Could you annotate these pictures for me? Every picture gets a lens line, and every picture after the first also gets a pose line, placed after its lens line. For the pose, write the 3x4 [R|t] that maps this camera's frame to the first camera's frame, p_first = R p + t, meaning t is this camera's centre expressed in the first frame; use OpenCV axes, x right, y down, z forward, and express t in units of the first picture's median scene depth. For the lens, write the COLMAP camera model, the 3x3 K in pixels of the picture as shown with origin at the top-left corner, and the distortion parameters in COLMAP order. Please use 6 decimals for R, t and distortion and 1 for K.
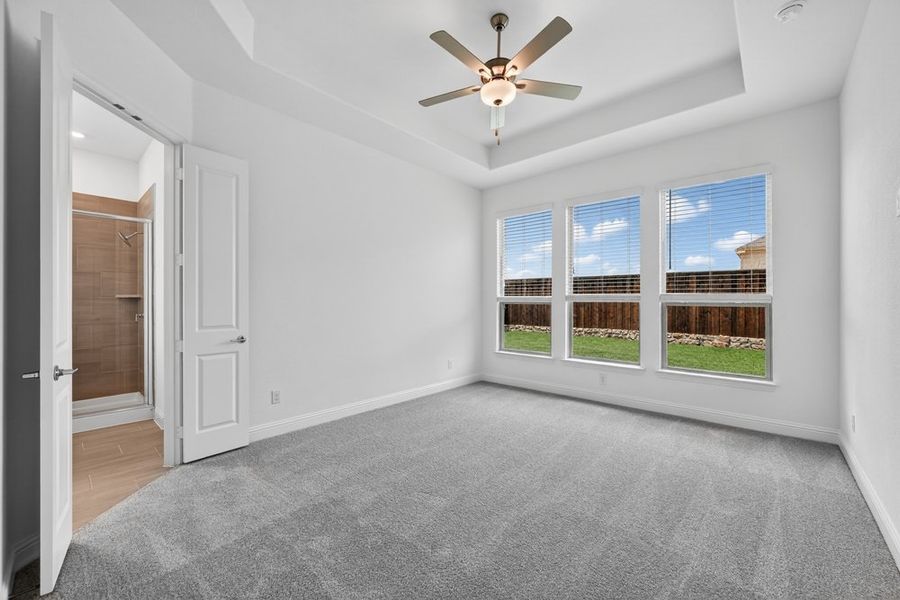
lens RADIAL K [[359.0, 0, 450.0], [0, 359.0, 300.0], [0, 0, 1]] dist [0.000254, 0.000037]
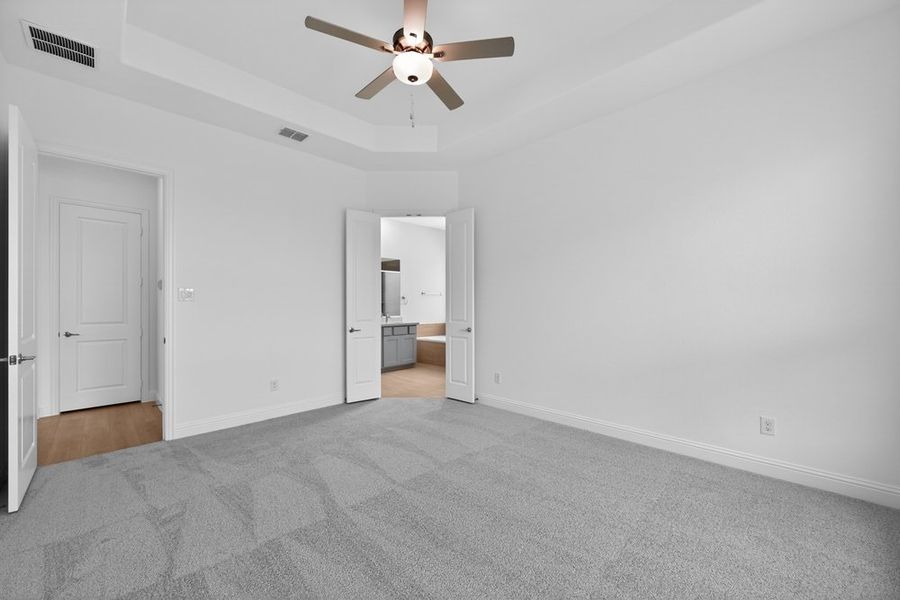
lens RADIAL K [[355.8, 0, 451.4], [0, 355.8, 308.5], [0, 0, 1]] dist [0.000516, 0.000137]
pose [[-0.049220, 0.007873, -0.998757, 0.523503], [0.006602, 0.999950, 0.007557, 0.006049], [0.998766, -0.006222, -0.049269, 0.586109]]
